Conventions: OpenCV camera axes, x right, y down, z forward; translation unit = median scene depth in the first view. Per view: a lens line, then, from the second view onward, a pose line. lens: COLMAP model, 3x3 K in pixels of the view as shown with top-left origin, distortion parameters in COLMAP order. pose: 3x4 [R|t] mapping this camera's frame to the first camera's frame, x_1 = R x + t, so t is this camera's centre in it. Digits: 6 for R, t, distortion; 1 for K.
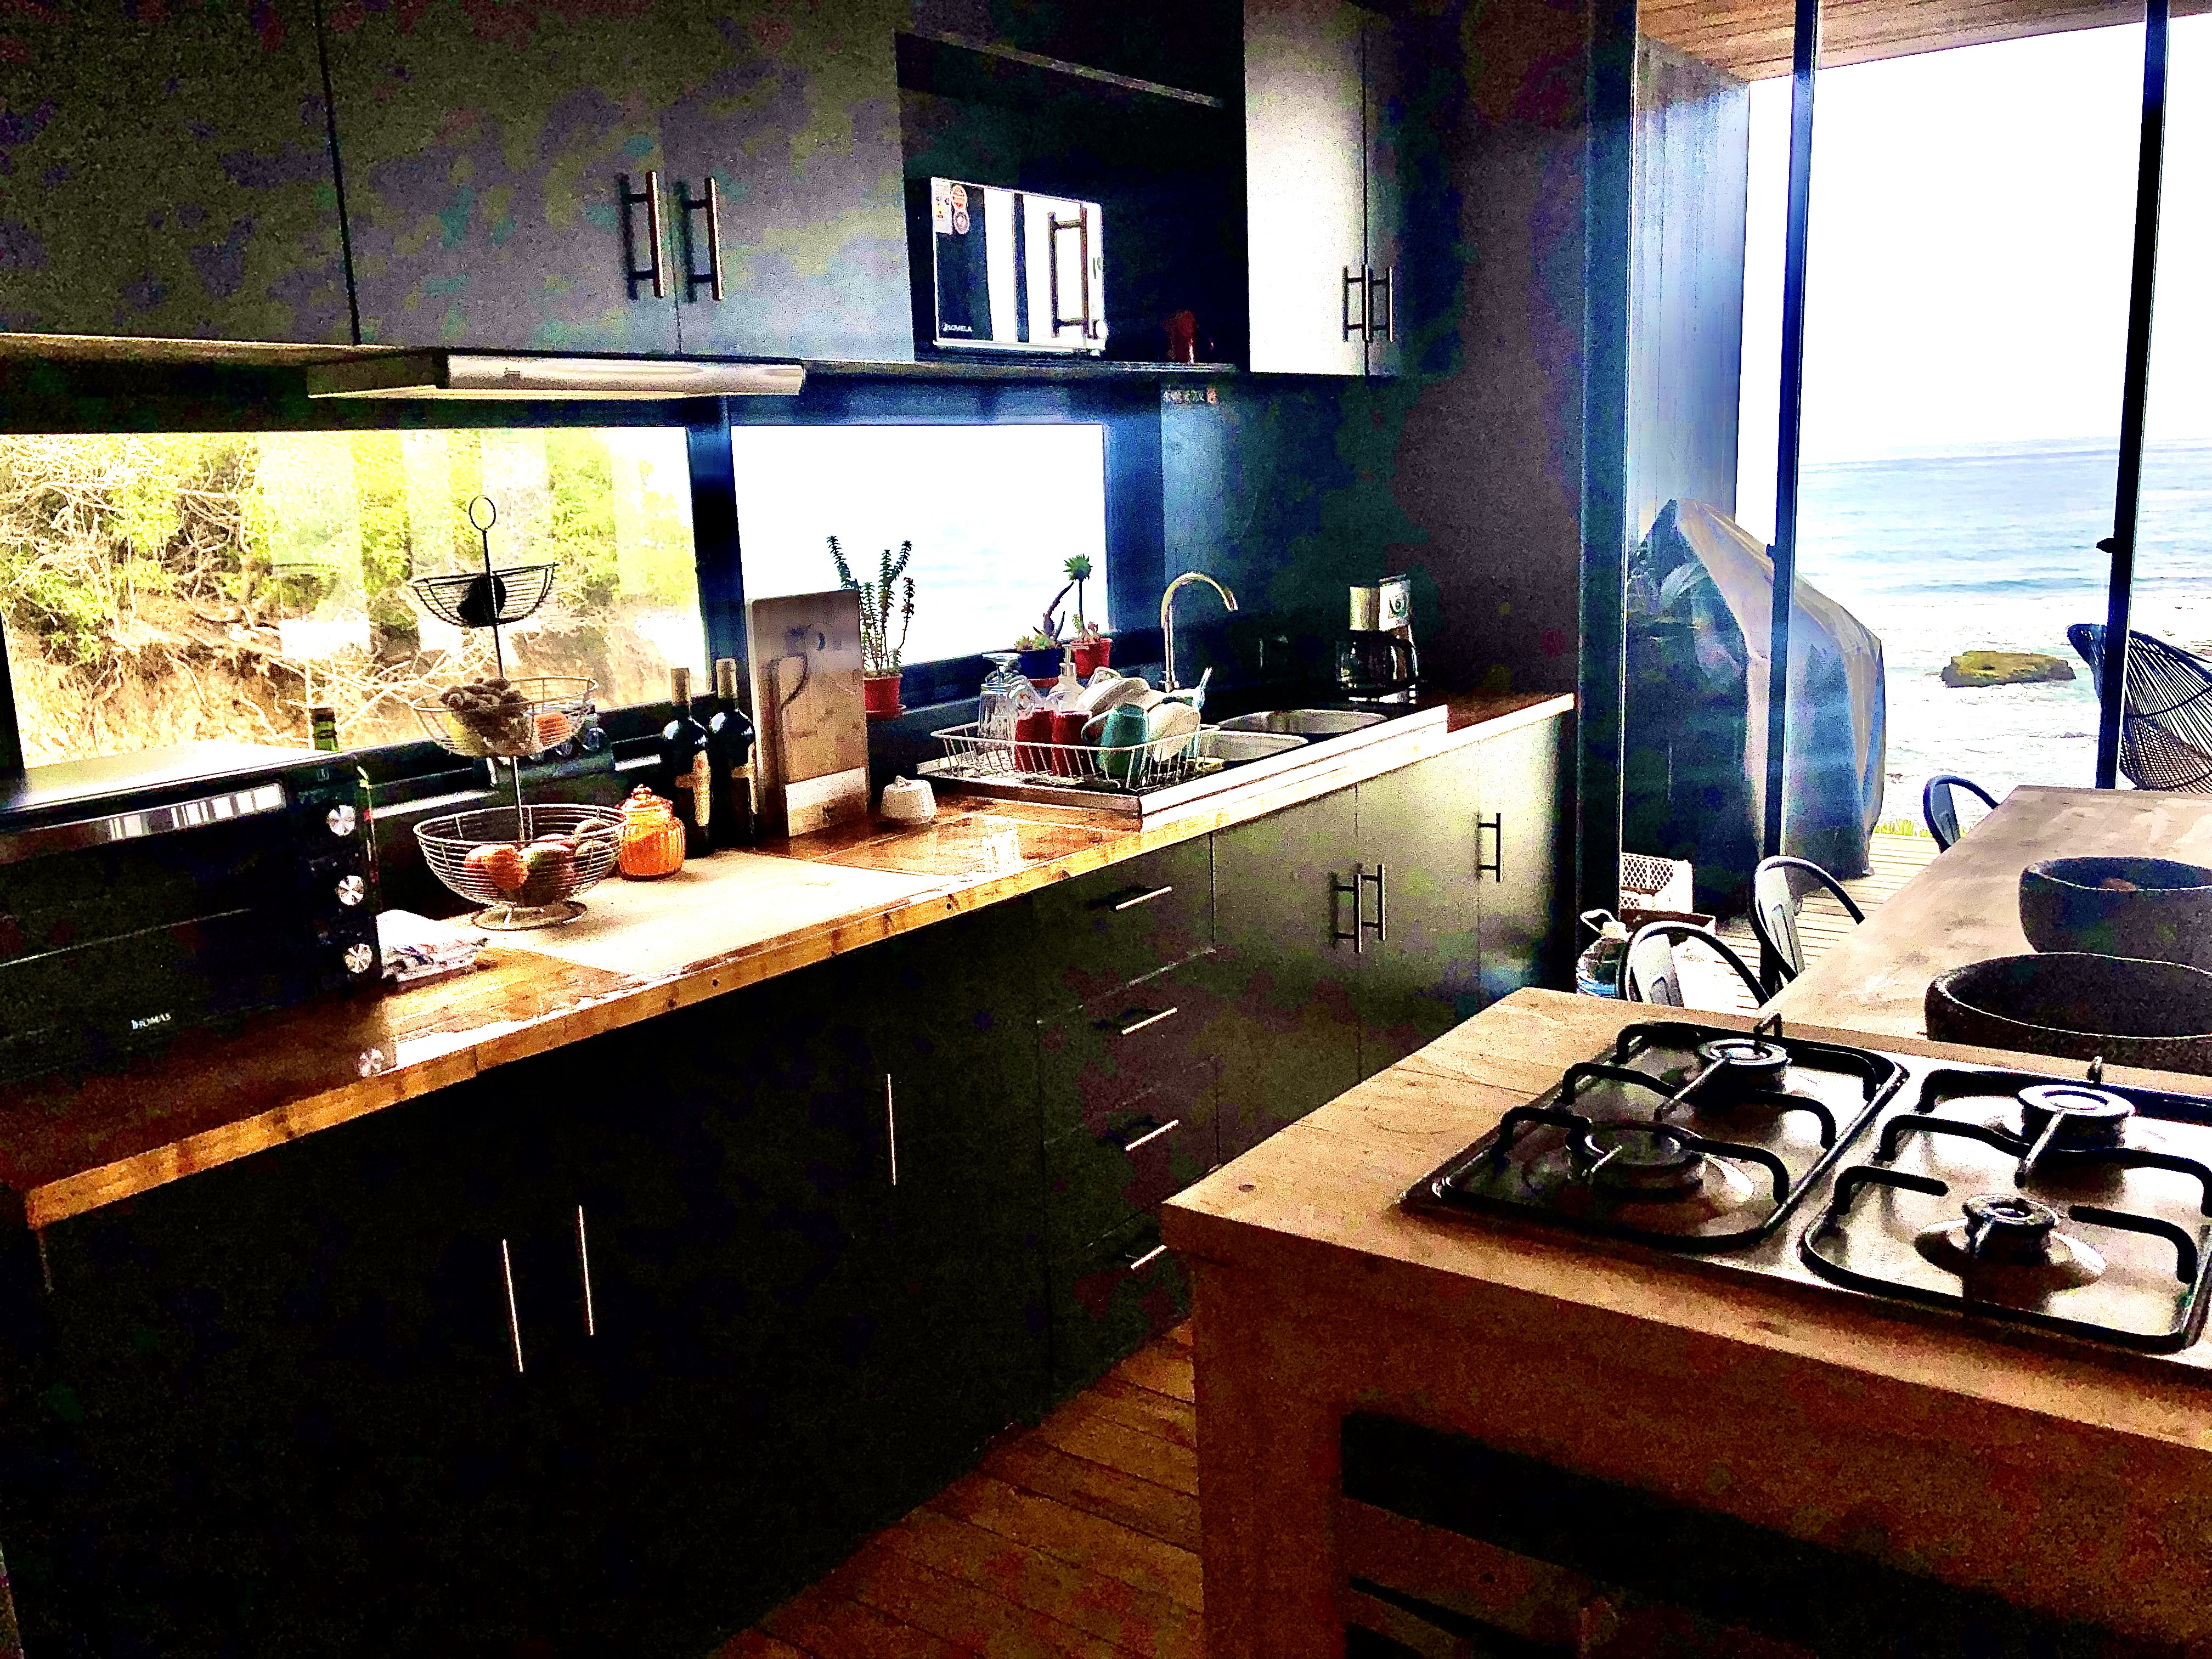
lens RADIAL K [[1807.6, 0, 1106.0], [0, 1807.6, 829.5], [0, 0, 1]] dist [0.004882, -0.004112]
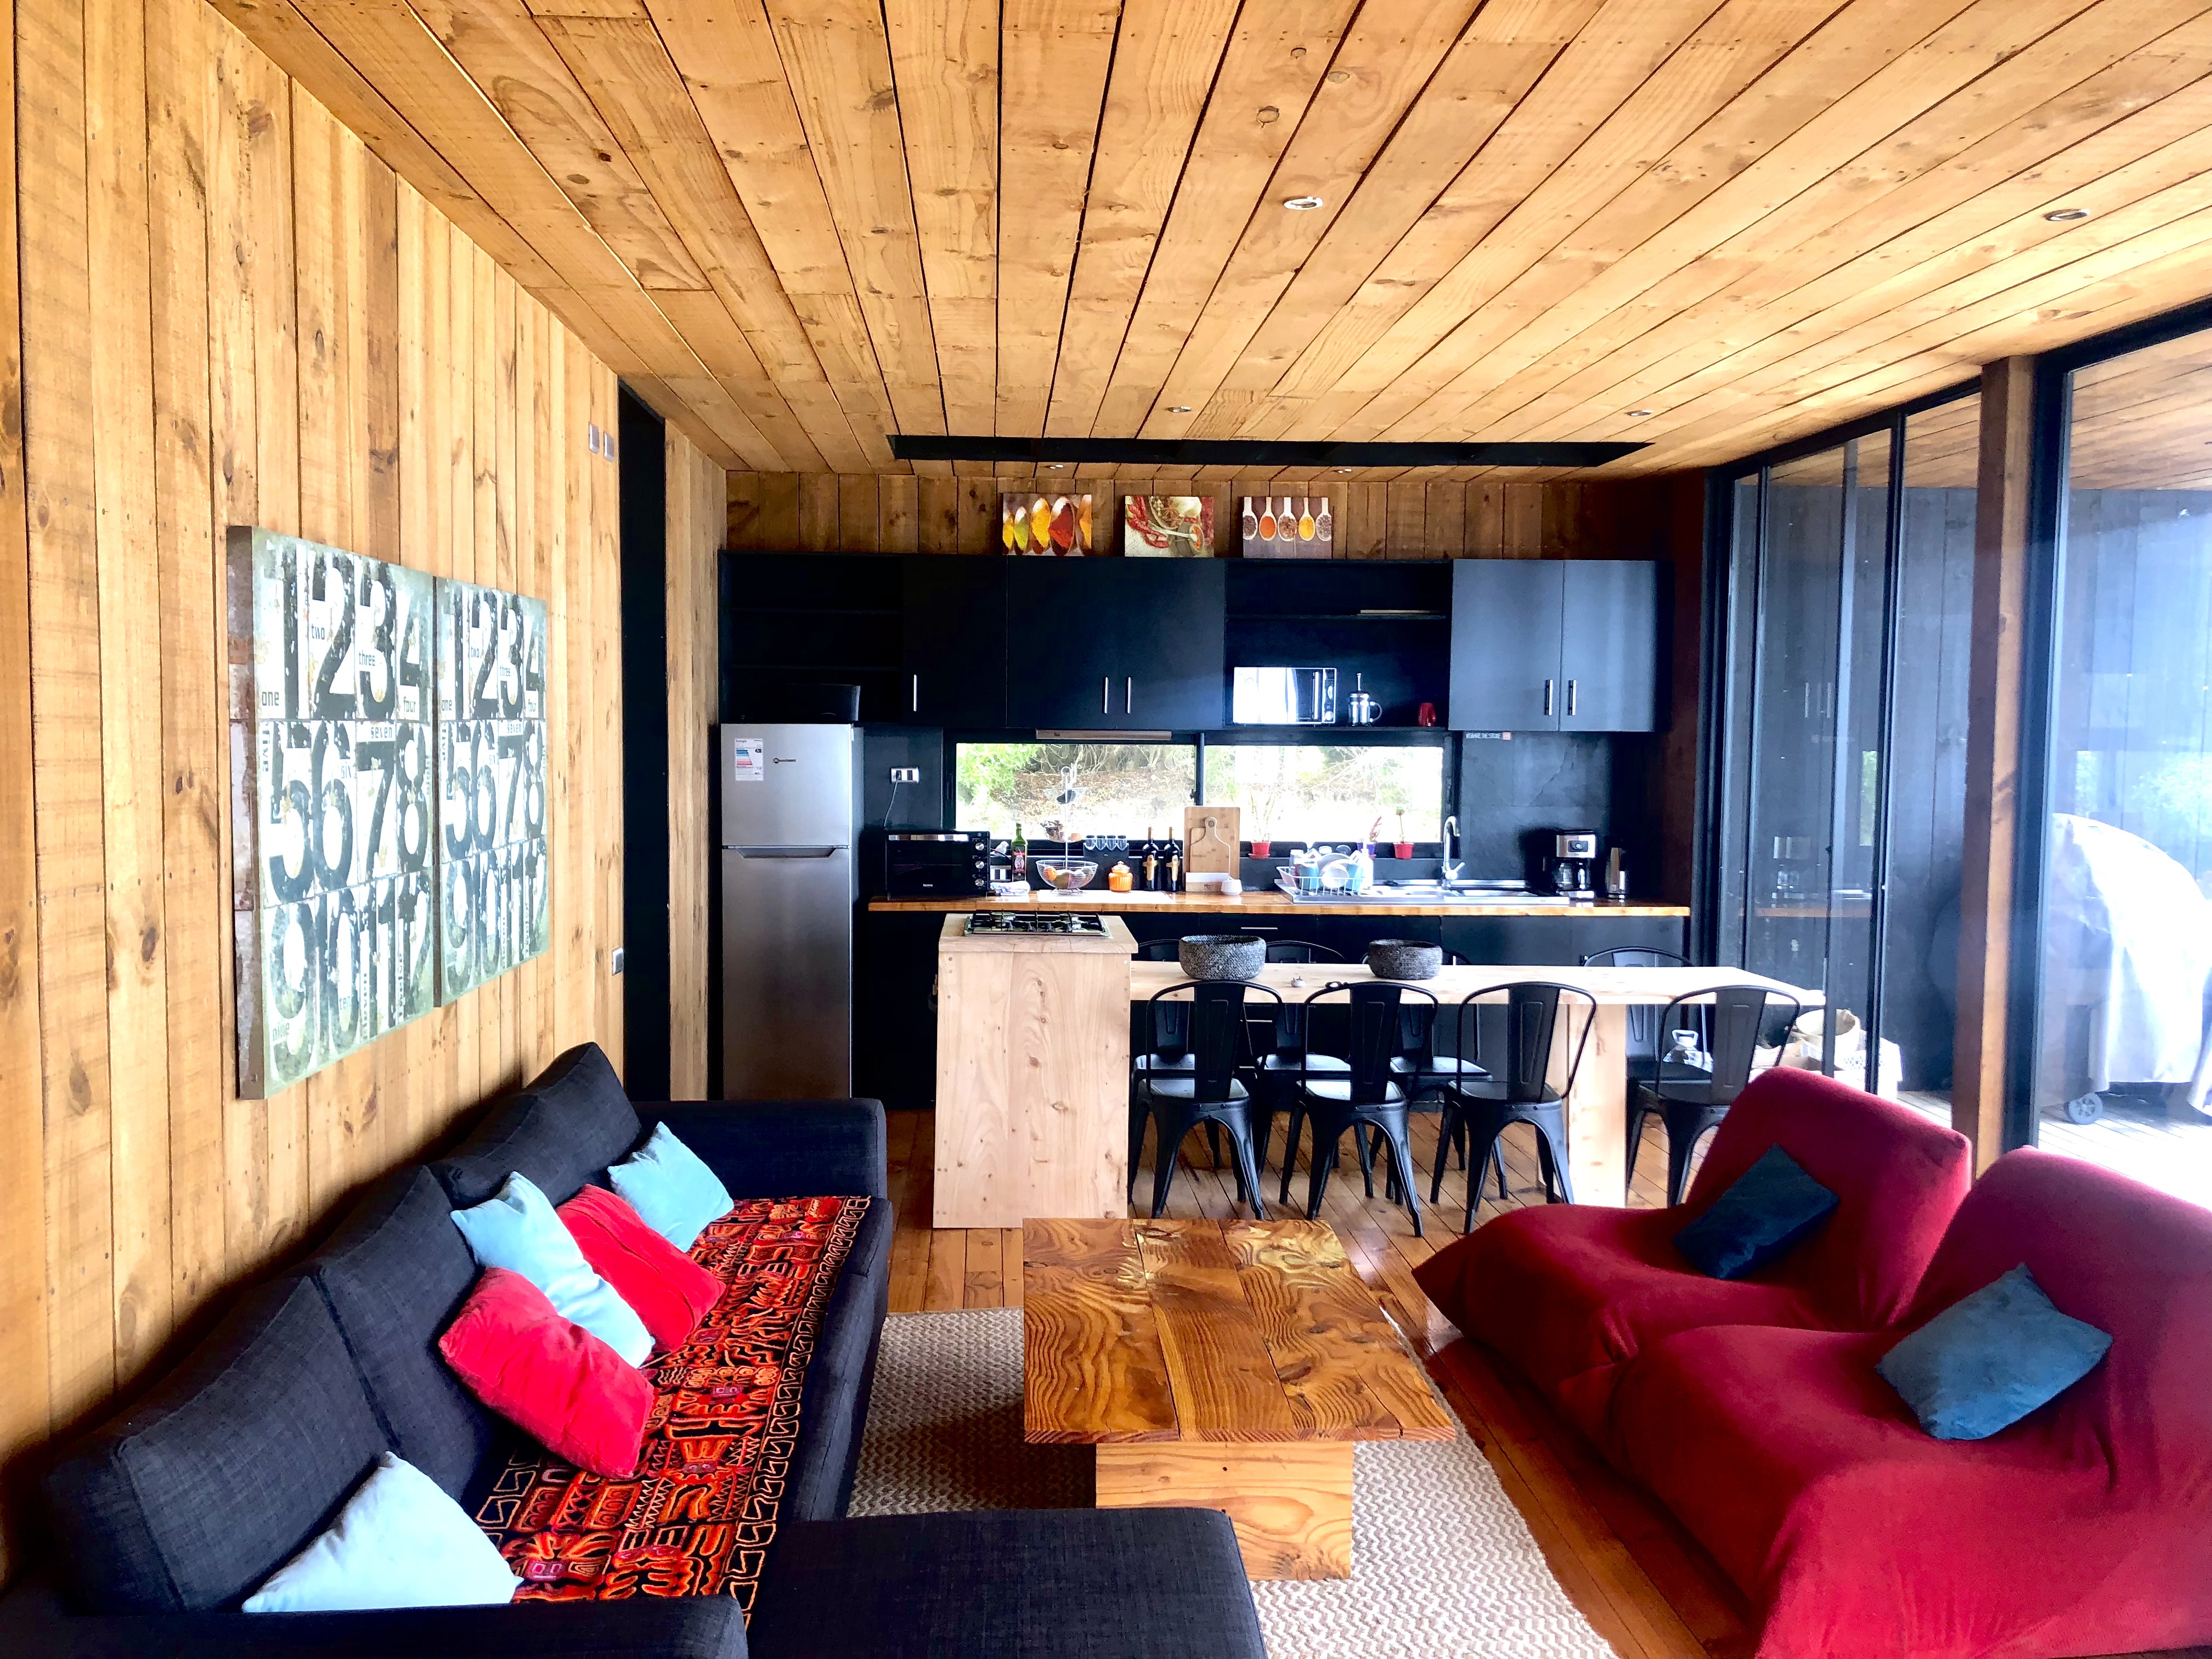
lens RADIAL K [[1807.6, 0, 1106.0], [0, 1807.6, 829.5], [0, 0, 1]] dist [0.004882, -0.004112]
pose [[0.642404, 0.106559, -0.758922, 1.934543], [-0.192715, 0.980926, -0.025397, 0.003176], [0.741740, 0.162571, 0.650686, -0.954271]]
